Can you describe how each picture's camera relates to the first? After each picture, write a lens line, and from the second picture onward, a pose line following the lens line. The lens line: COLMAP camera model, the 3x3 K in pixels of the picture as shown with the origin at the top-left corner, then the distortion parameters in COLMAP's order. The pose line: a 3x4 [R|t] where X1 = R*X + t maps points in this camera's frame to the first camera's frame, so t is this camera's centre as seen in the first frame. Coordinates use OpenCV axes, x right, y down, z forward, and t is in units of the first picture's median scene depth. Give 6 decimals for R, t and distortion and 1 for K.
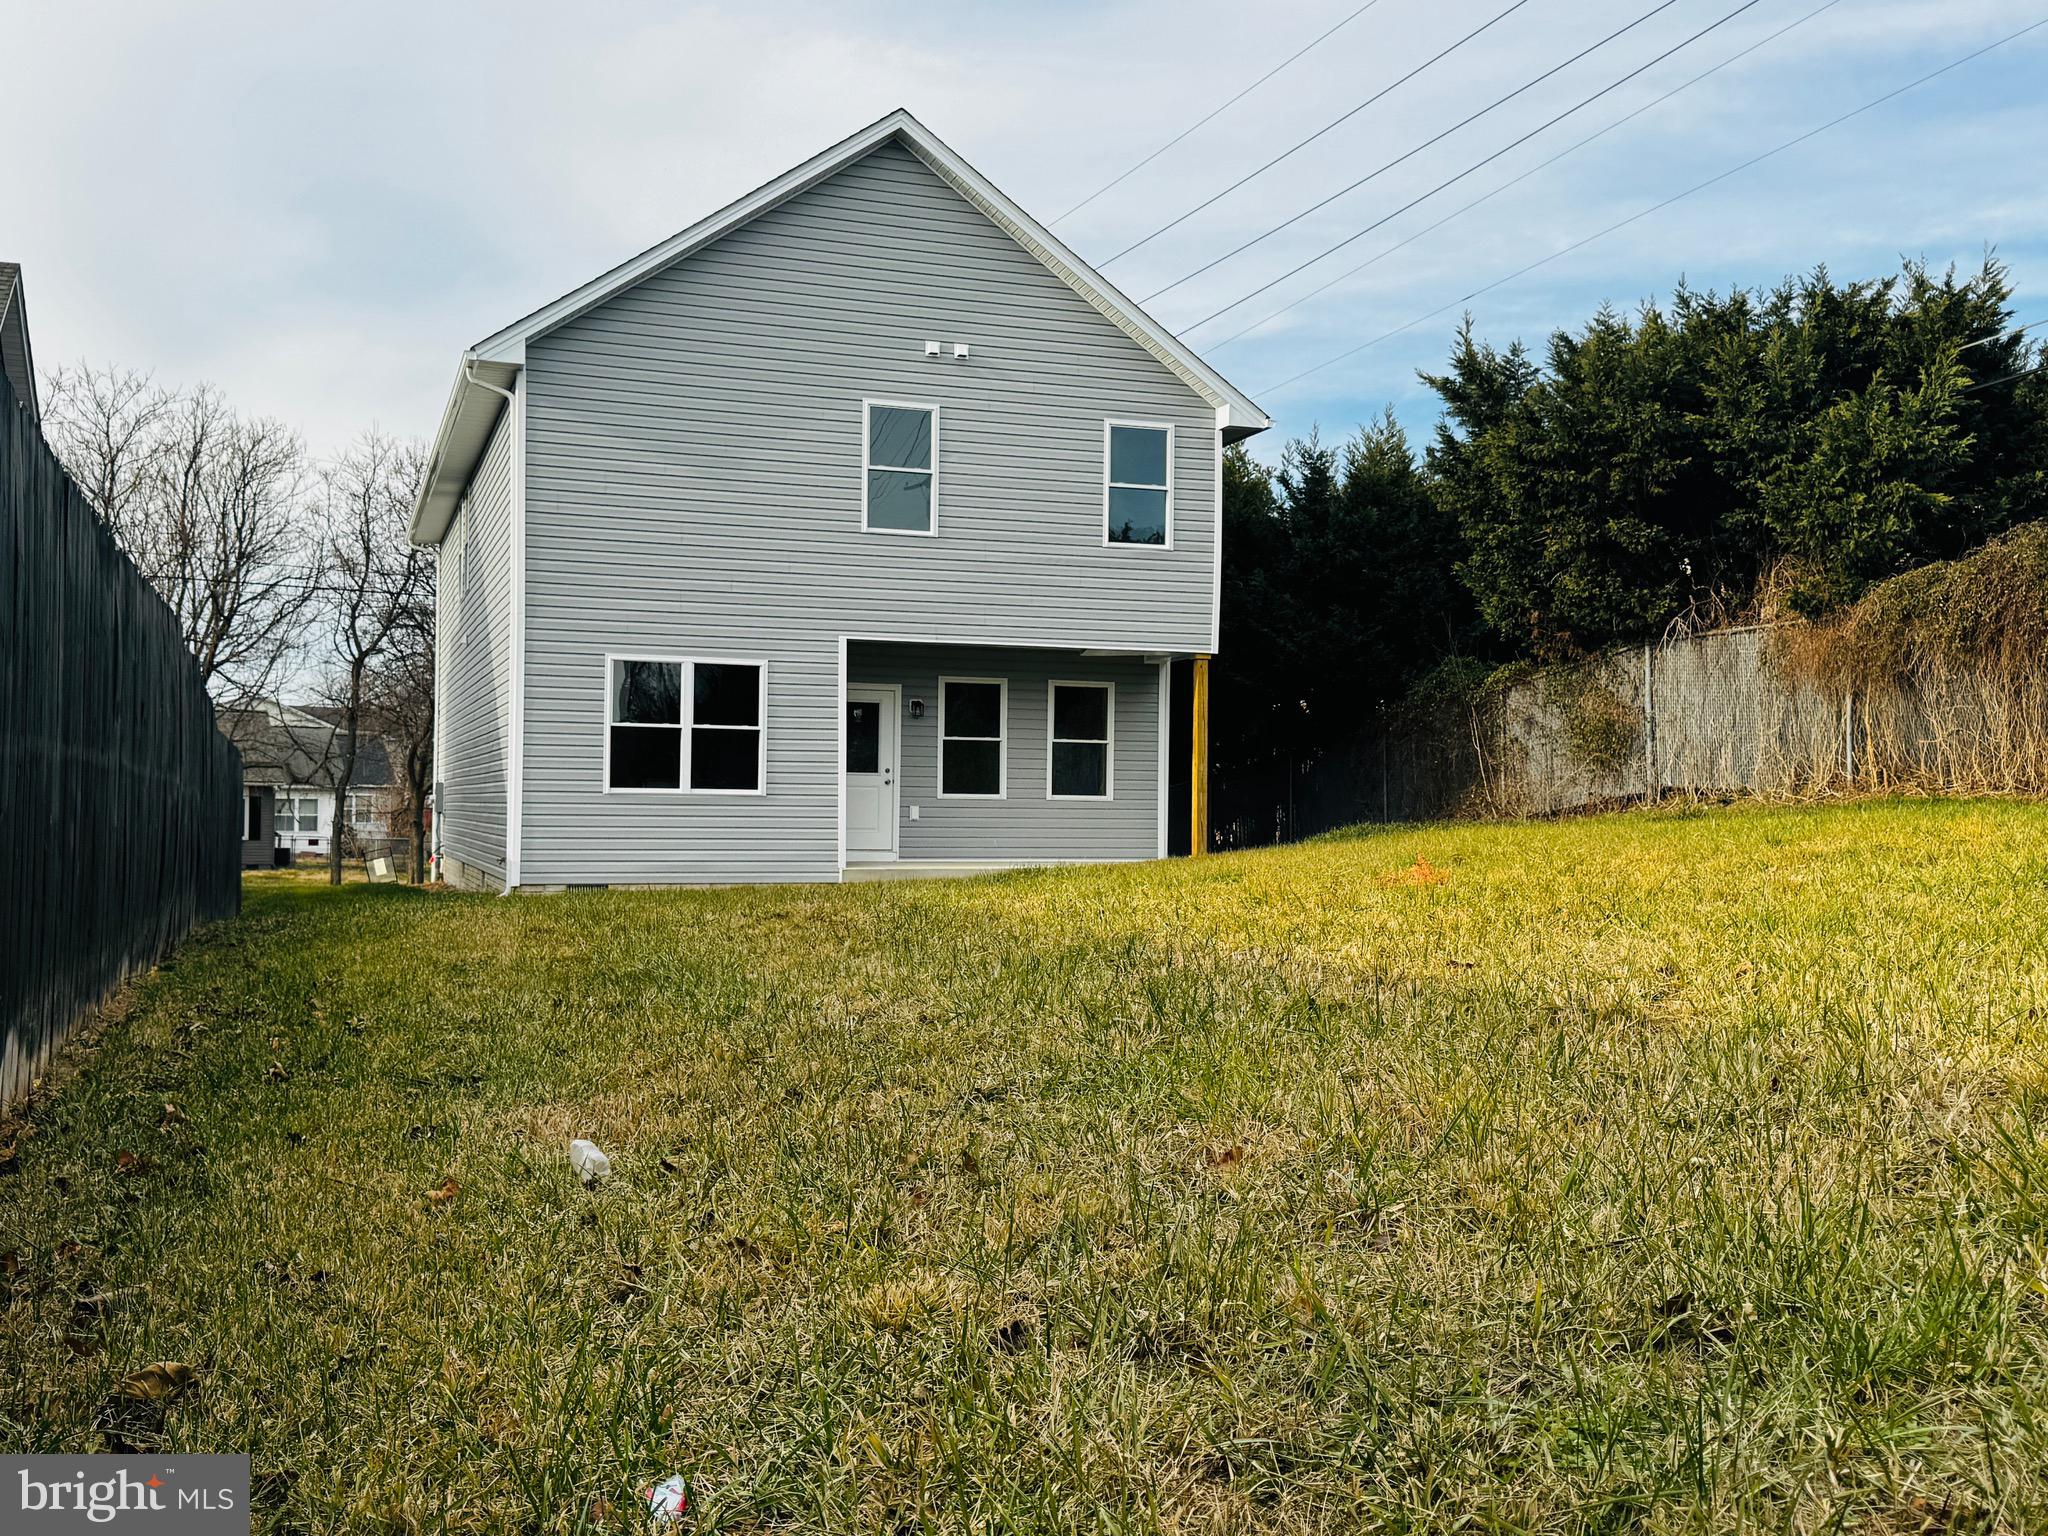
lens RADIAL K [[1981.2, 0, 1023.4], [0, 1981.2, 779.7], [0, 0, 1]] dist [0.097501, 0.000000]
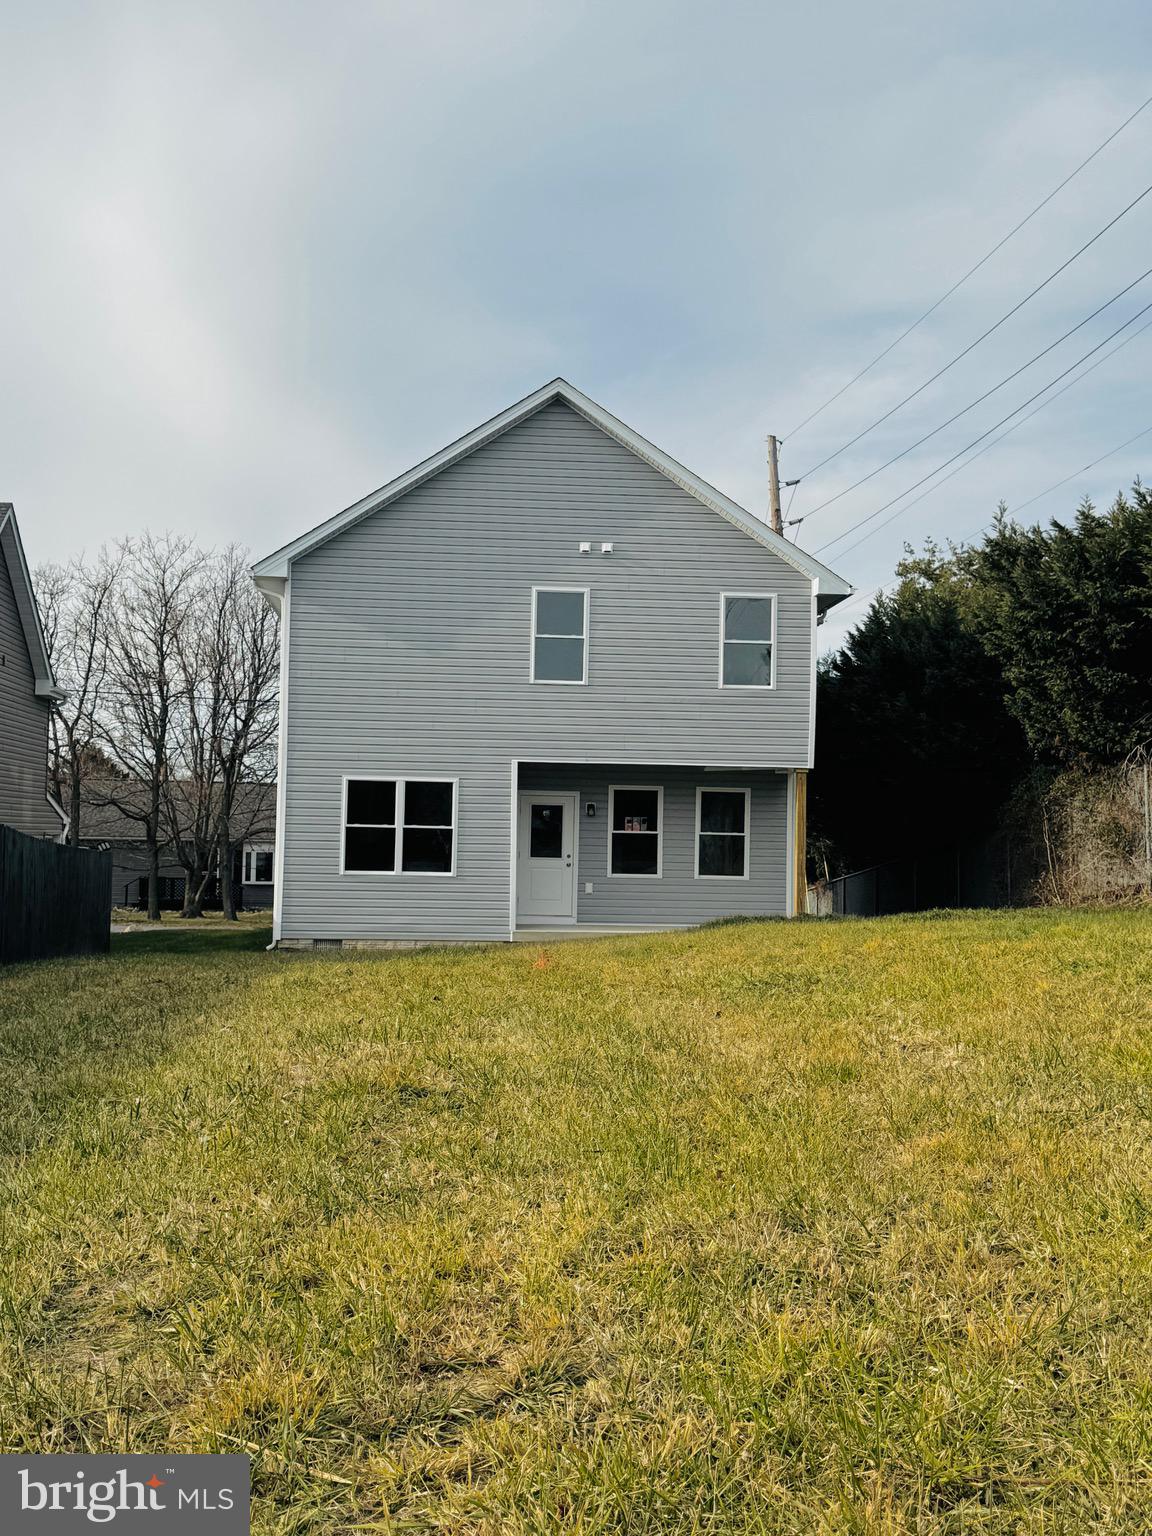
lens RADIAL K [[1812.7, 0, 581.1], [0, 1812.7, 760.2], [0, 0, 1]] dist [0.128437, 0.000000]
pose [[0.965335, -0.004121, -0.260980, 0.276303], [-0.005069, 0.999391, -0.034530, -0.028831], [0.260963, 0.034656, 0.964726, -0.192144]]
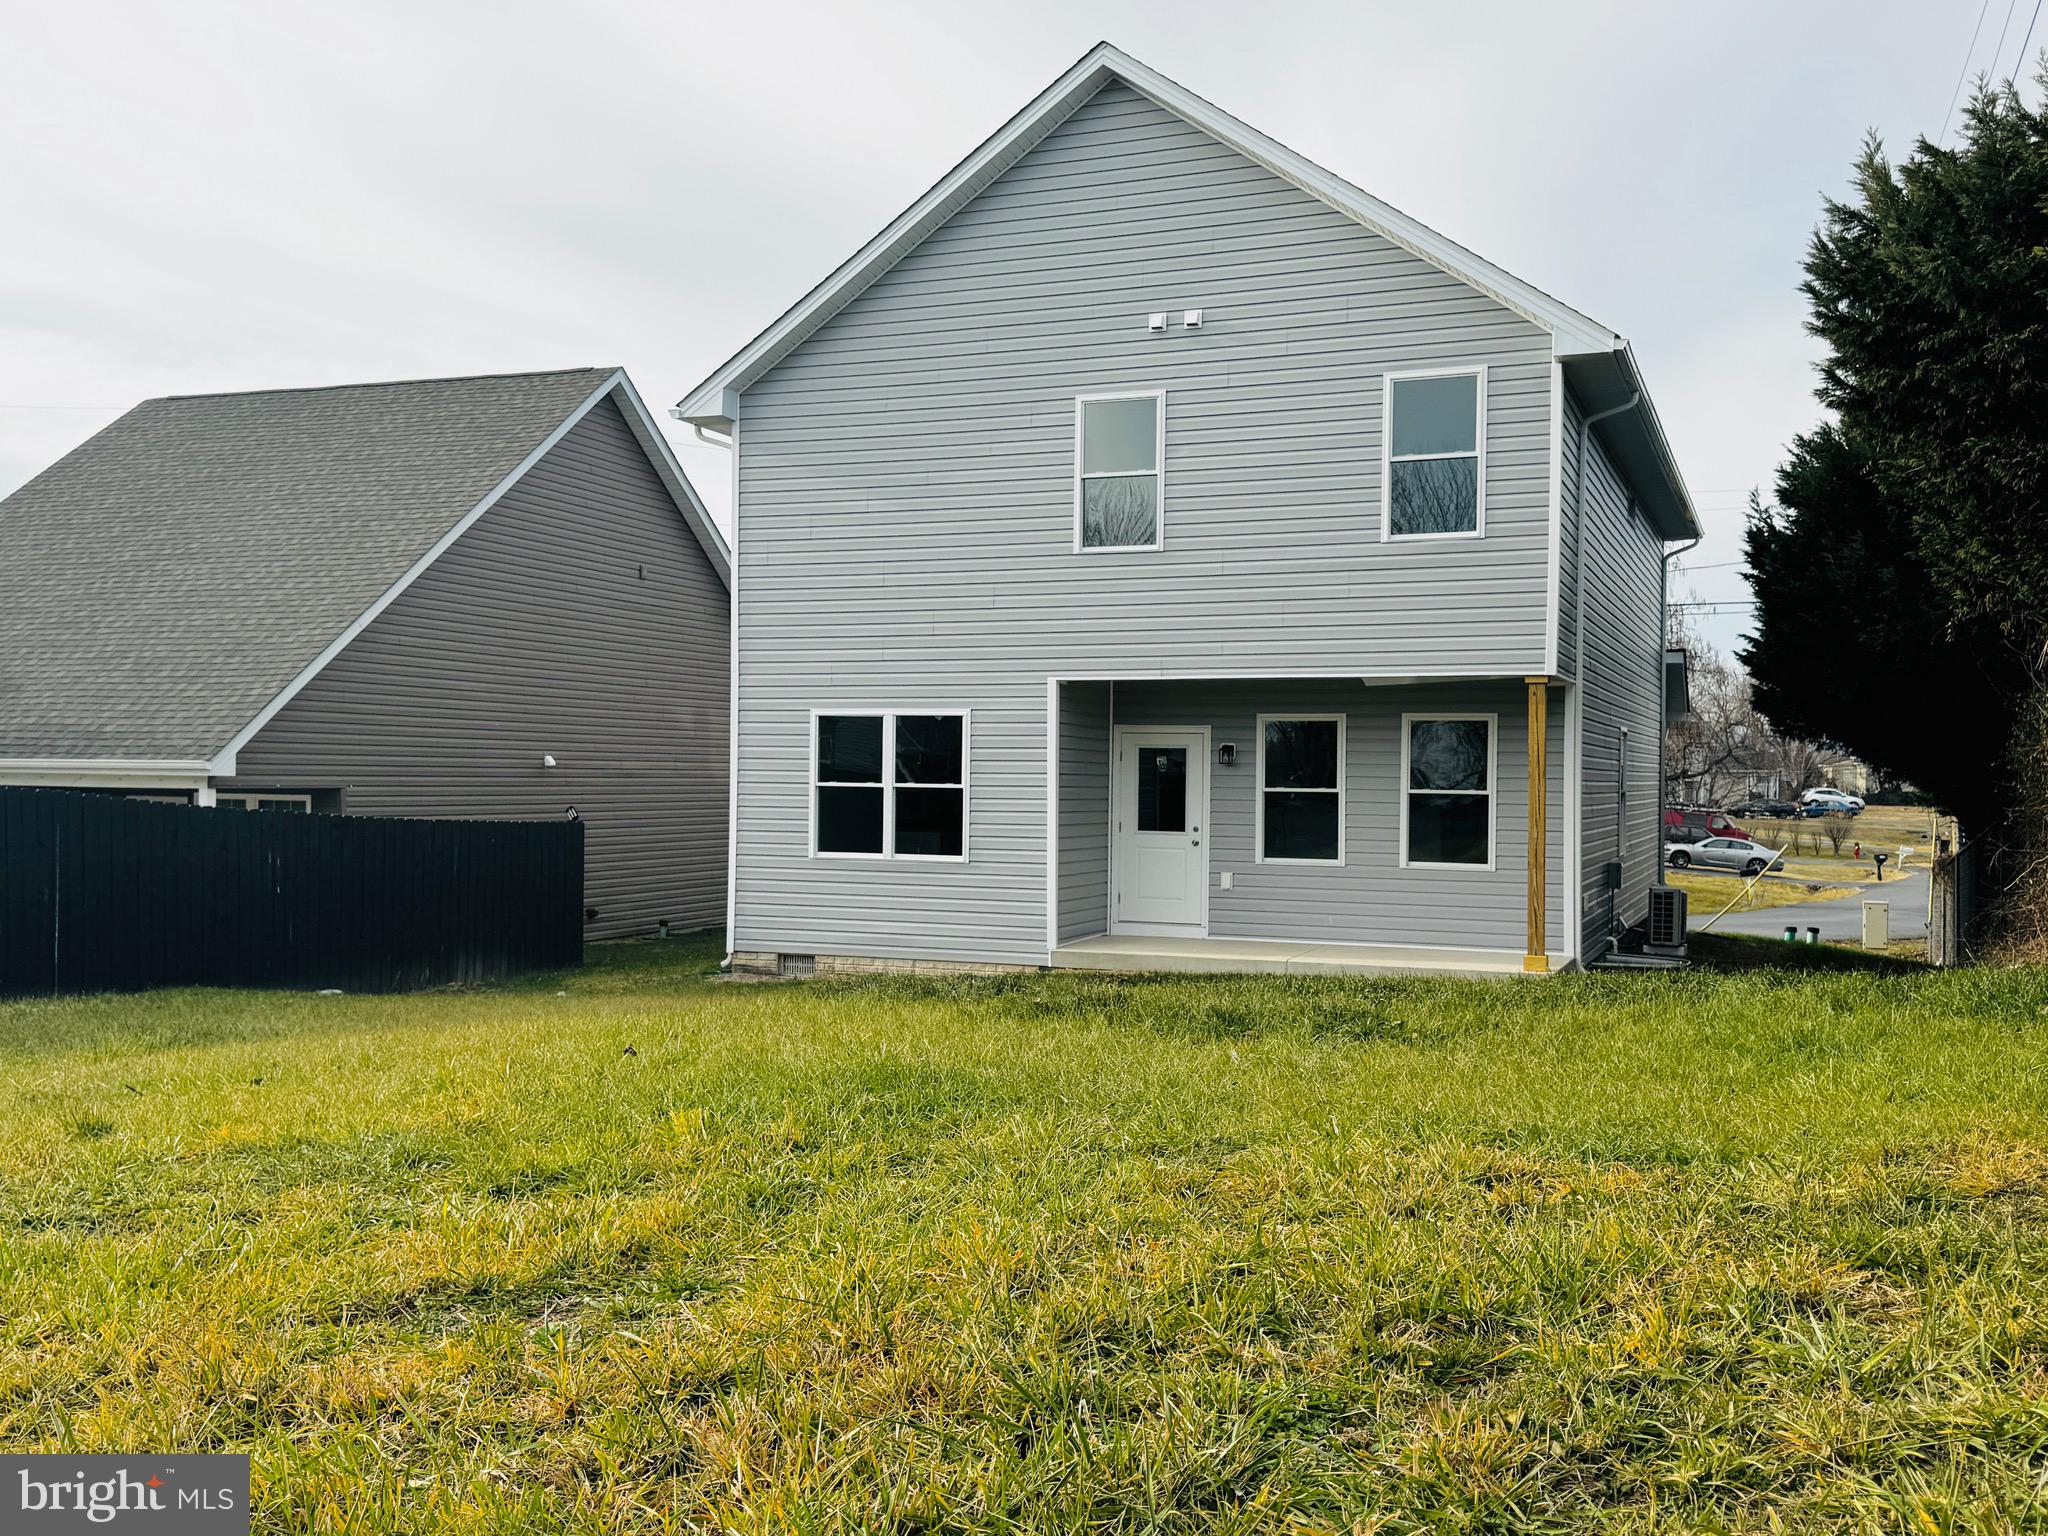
lens RADIAL K [[1981.2, 0, 1014.8], [0, 1981.2, 768.9], [0, 0, 1]] dist [0.097501, 0.000000]
pose [[0.739059, -0.003304, -0.673633, 0.466862], [0.007832, 0.999963, 0.003687, -0.035861], [0.673596, -0.008001, 0.739057, 0.353905]]
